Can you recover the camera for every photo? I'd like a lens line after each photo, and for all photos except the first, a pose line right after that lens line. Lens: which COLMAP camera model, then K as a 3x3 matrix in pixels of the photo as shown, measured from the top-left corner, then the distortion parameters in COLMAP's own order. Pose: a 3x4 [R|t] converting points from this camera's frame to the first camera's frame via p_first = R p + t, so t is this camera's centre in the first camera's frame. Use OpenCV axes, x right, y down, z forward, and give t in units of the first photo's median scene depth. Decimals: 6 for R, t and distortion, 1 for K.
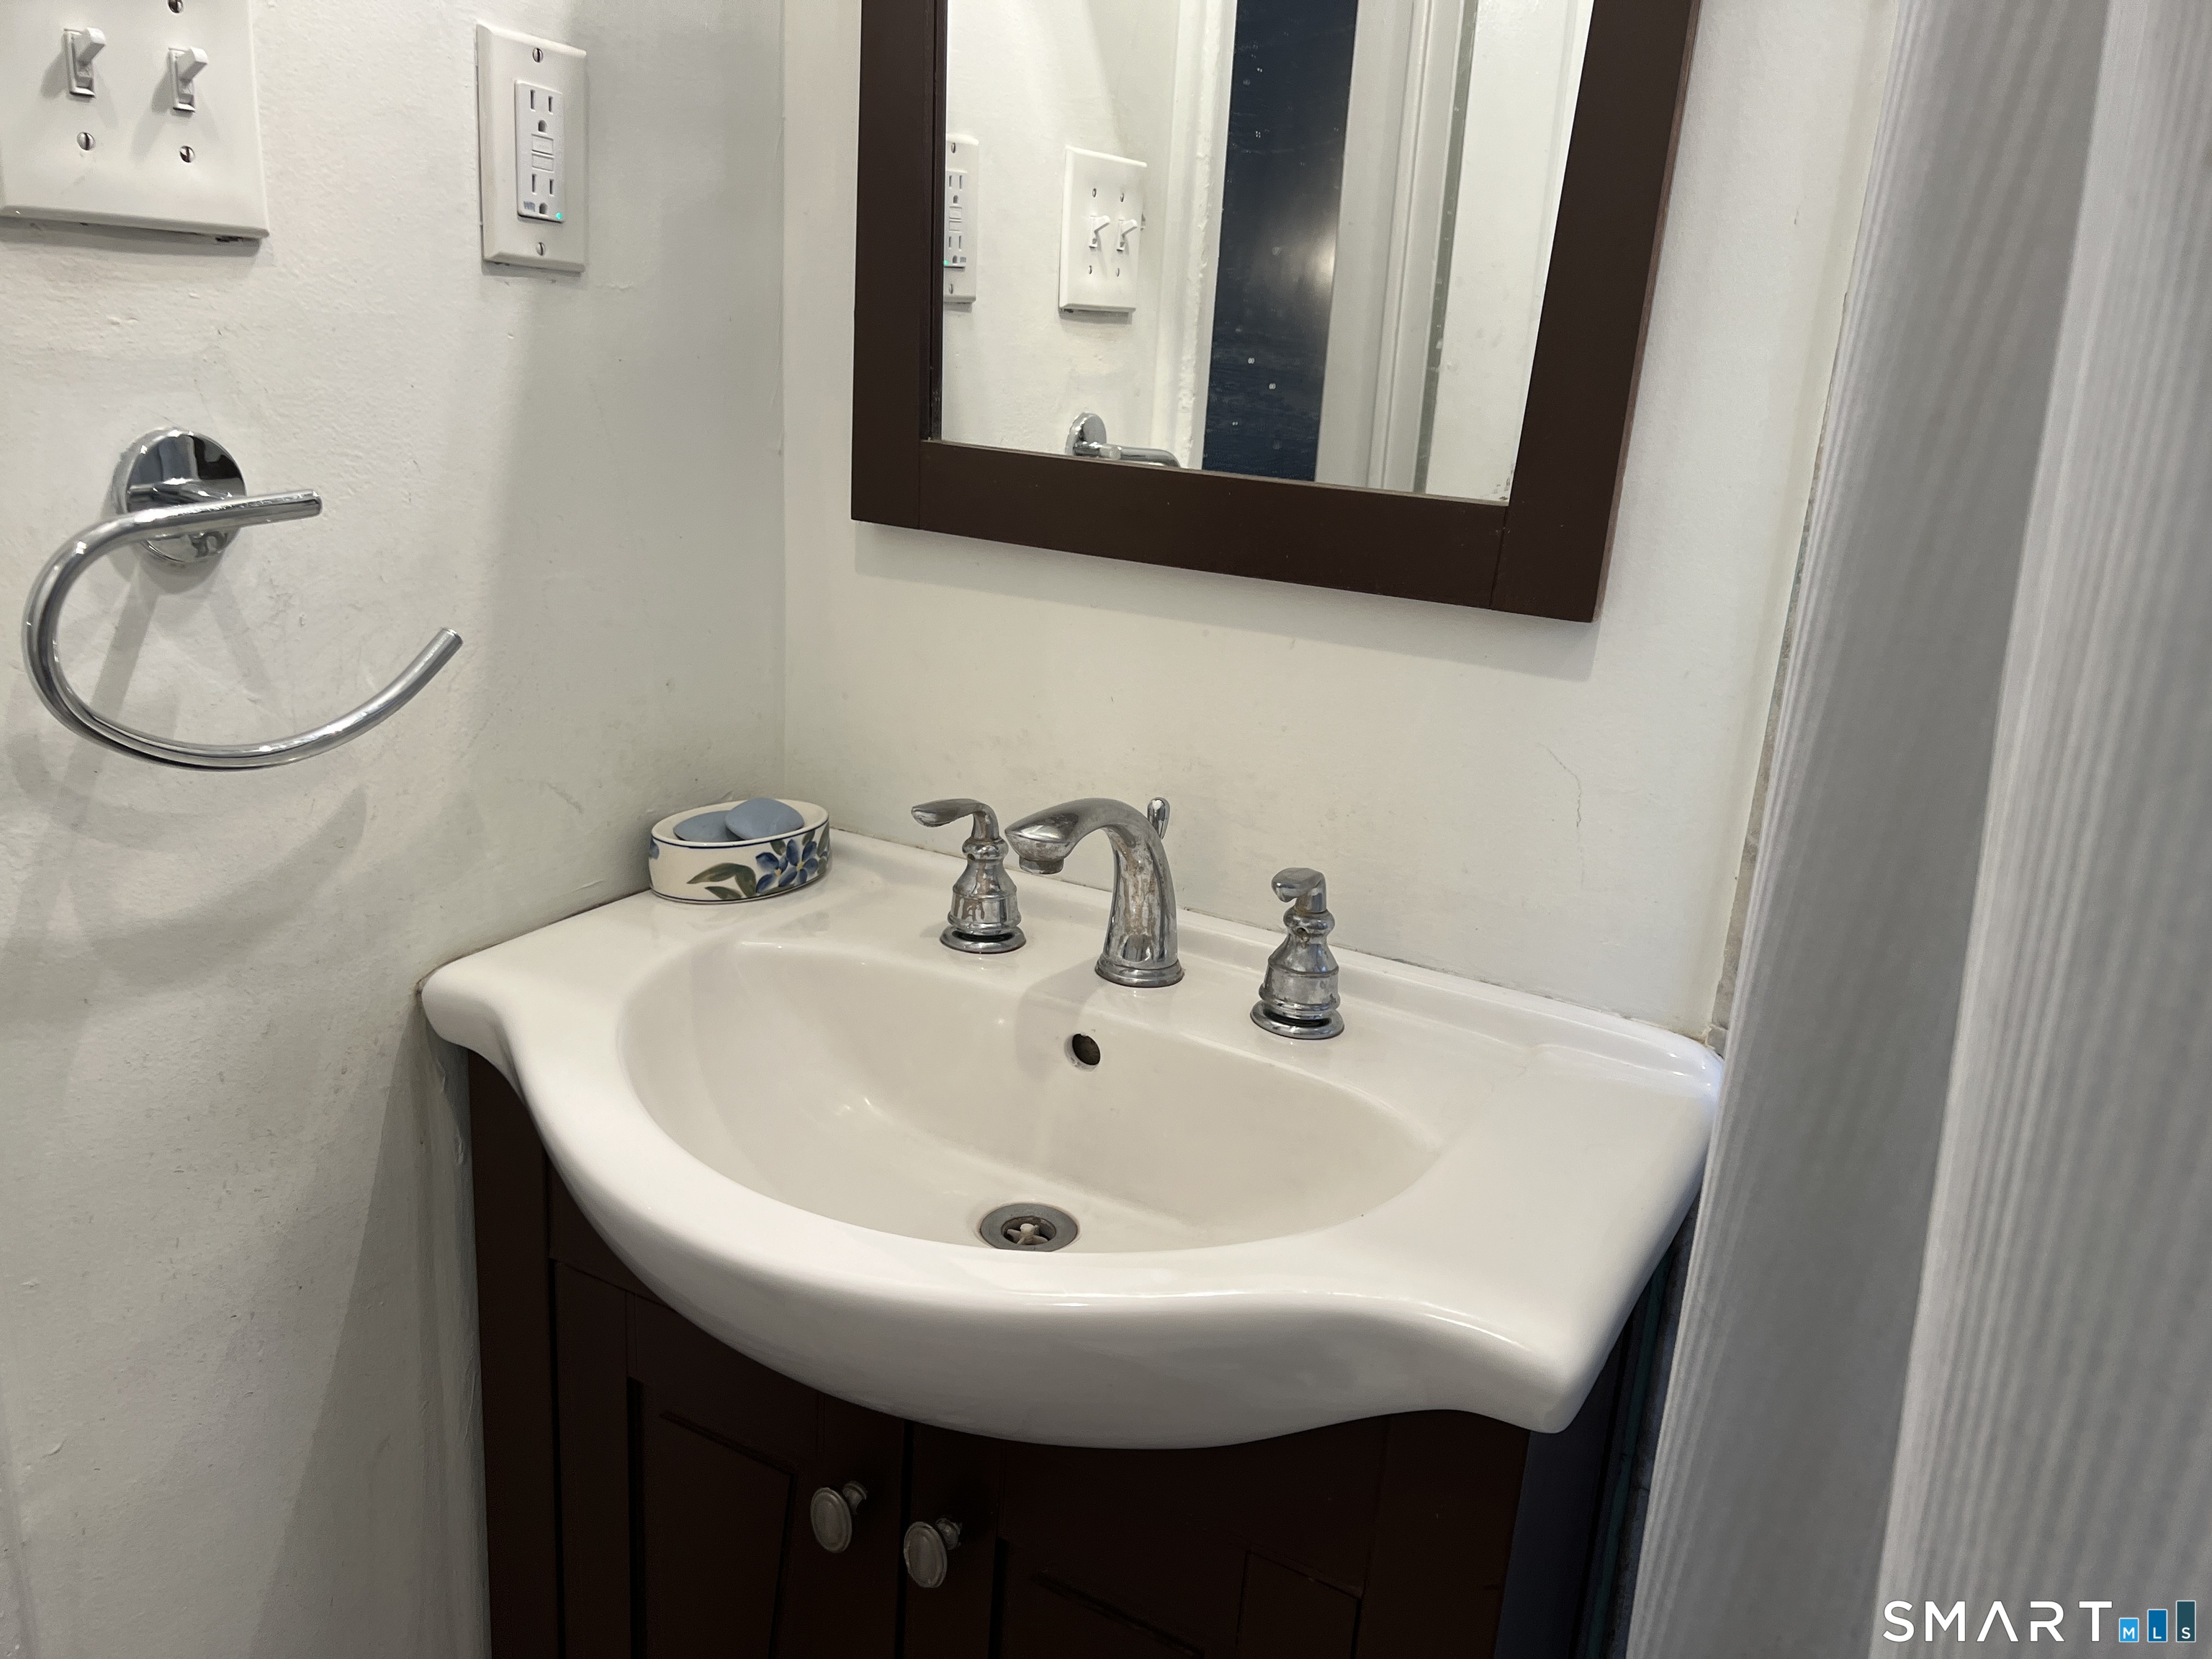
lens RADIAL K [[1649.0, 0, 1147.6], [0, 1649.0, 792.9], [0, 0, 1]] dist [0.061631, -0.075303]
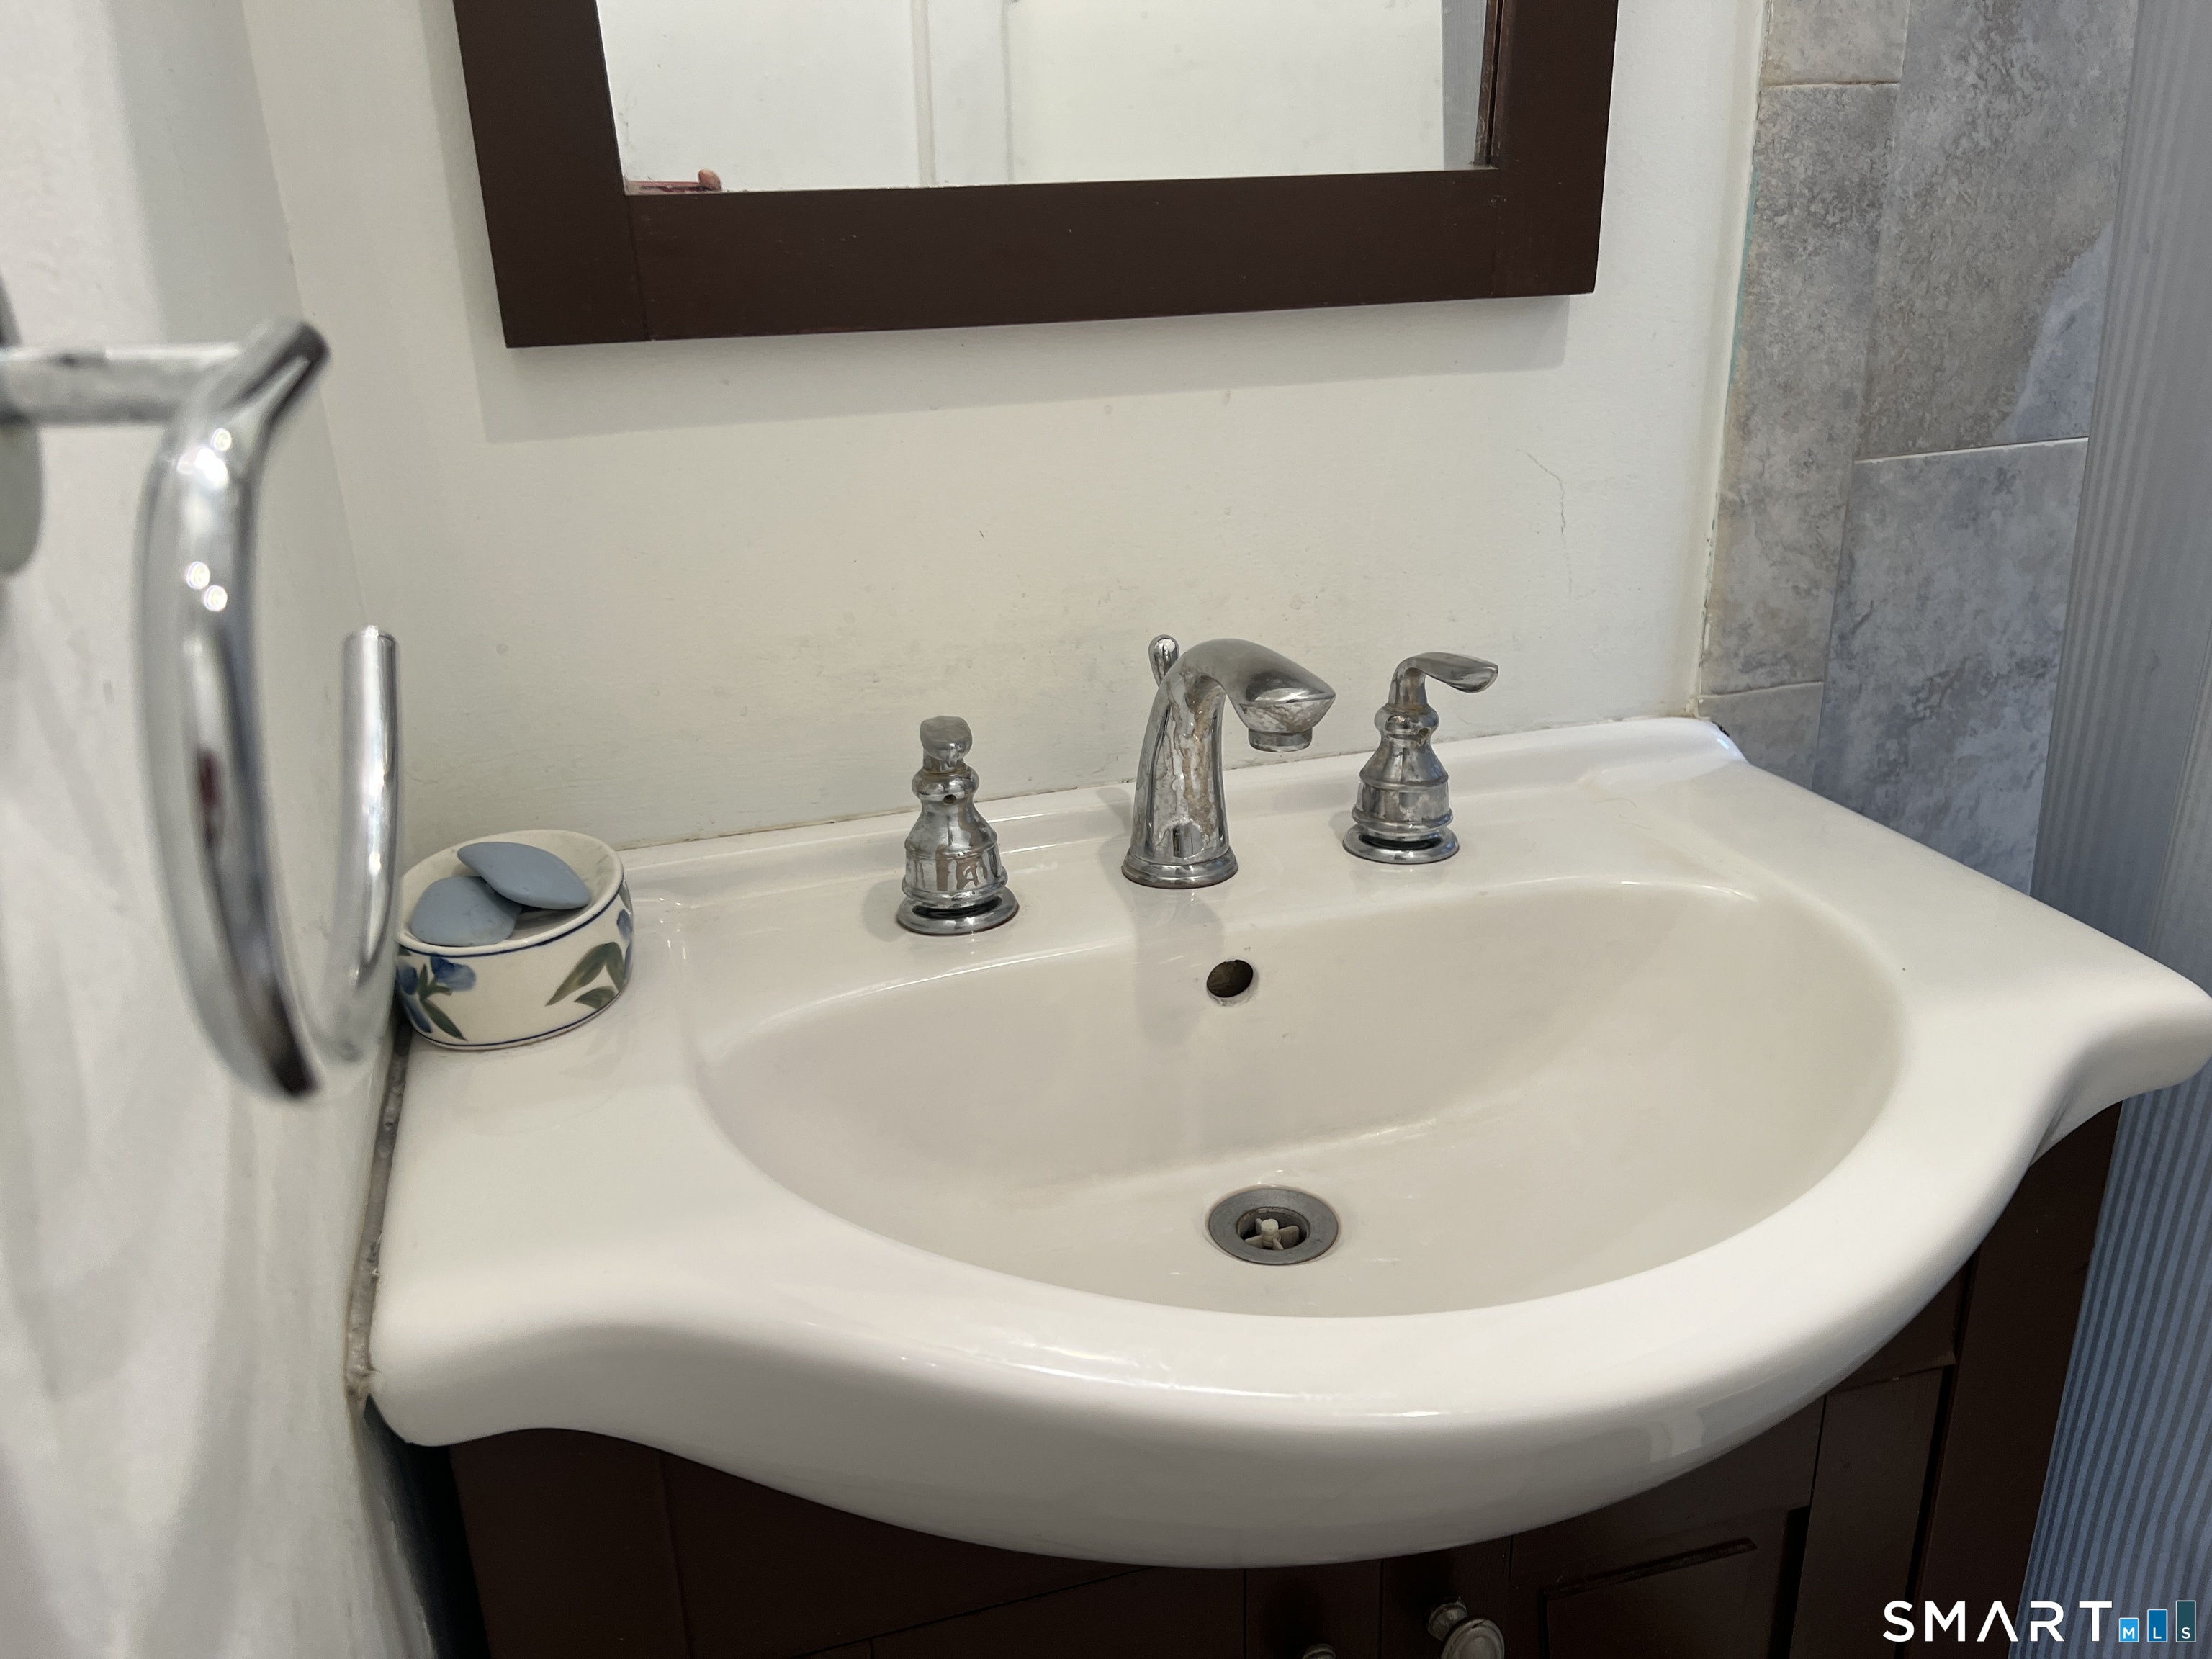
lens RADIAL K [[1649.0, 0, 1109.7], [0, 1649.0, 813.6], [0, 0, 1]] dist [0.061631, -0.075303]
pose [[0.715250, -0.332702, 0.614594, -0.498863], [0.259575, 0.942974, 0.208378, -0.083553], [-0.648874, 0.010490, 0.760823, 0.453757]]
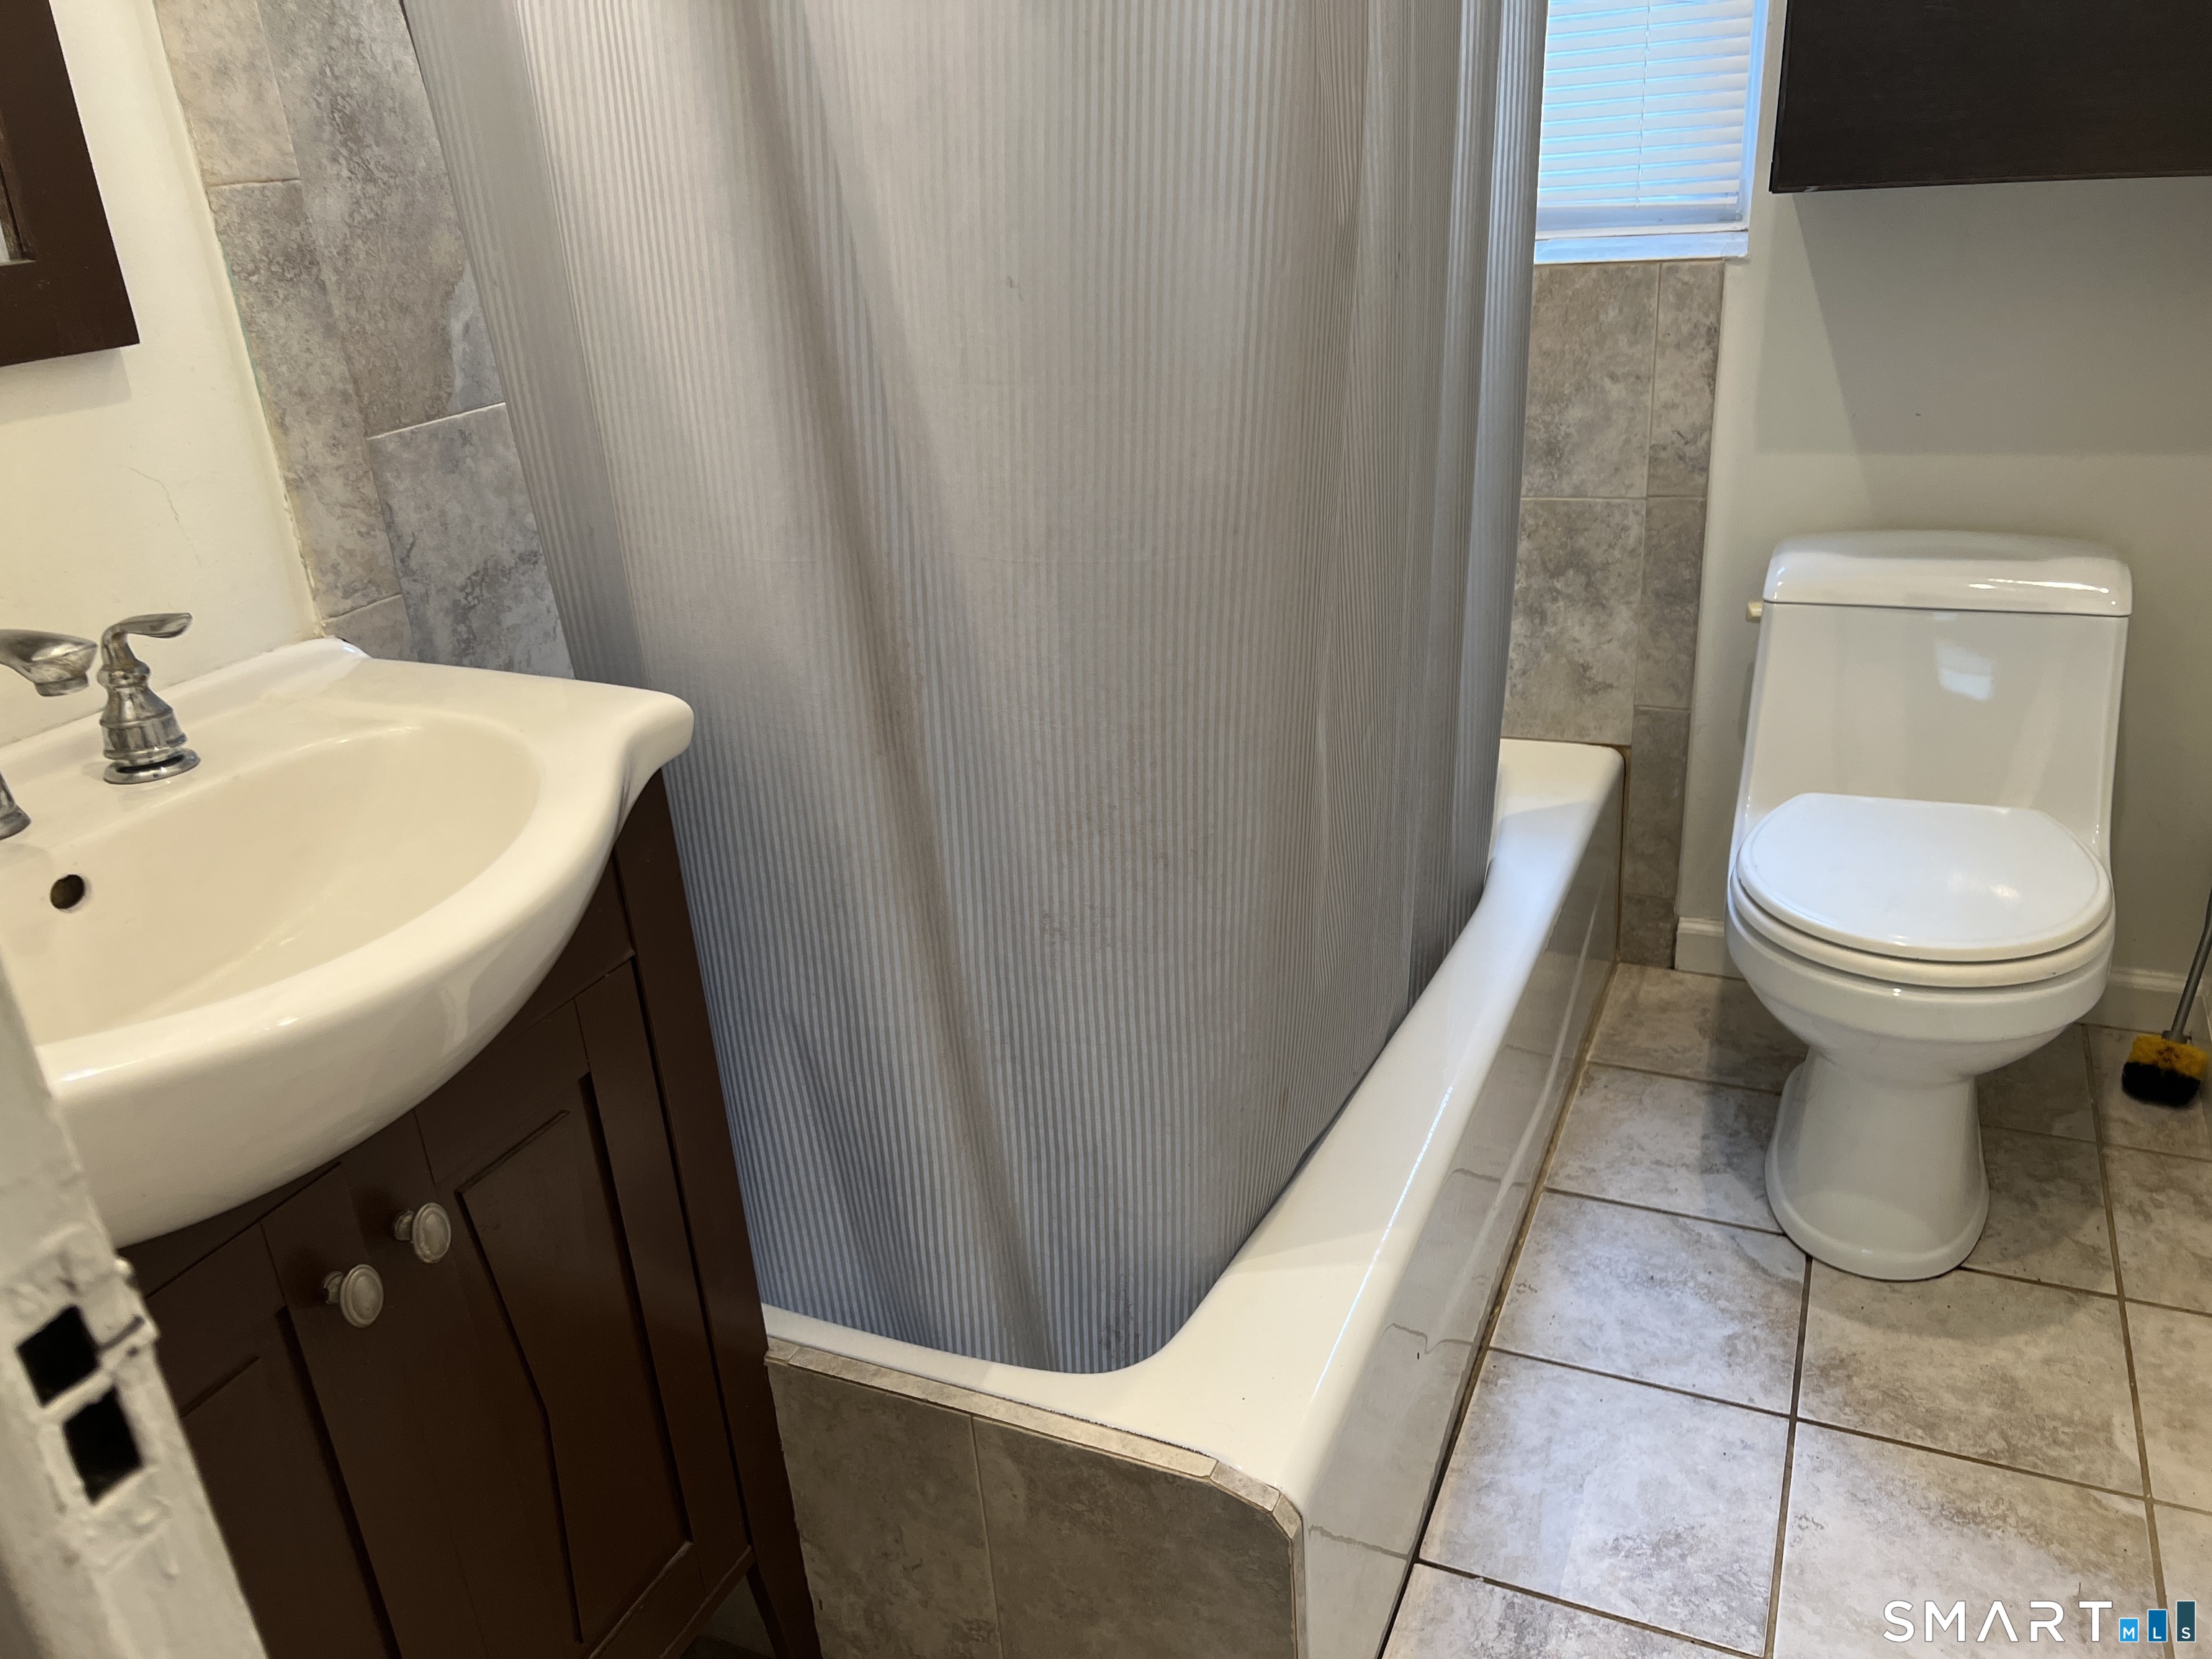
lens RADIAL K [[1649.0, 0, 1110.8], [0, 1649.0, 827.4], [0, 0, 1]] dist [0.061631, -0.075303]
pose [[-0.070930, -0.461229, 0.884441, -0.915876], [0.310613, 0.832376, 0.458988, -0.133662], [-0.947886, 0.307275, 0.084224, 0.312080]]
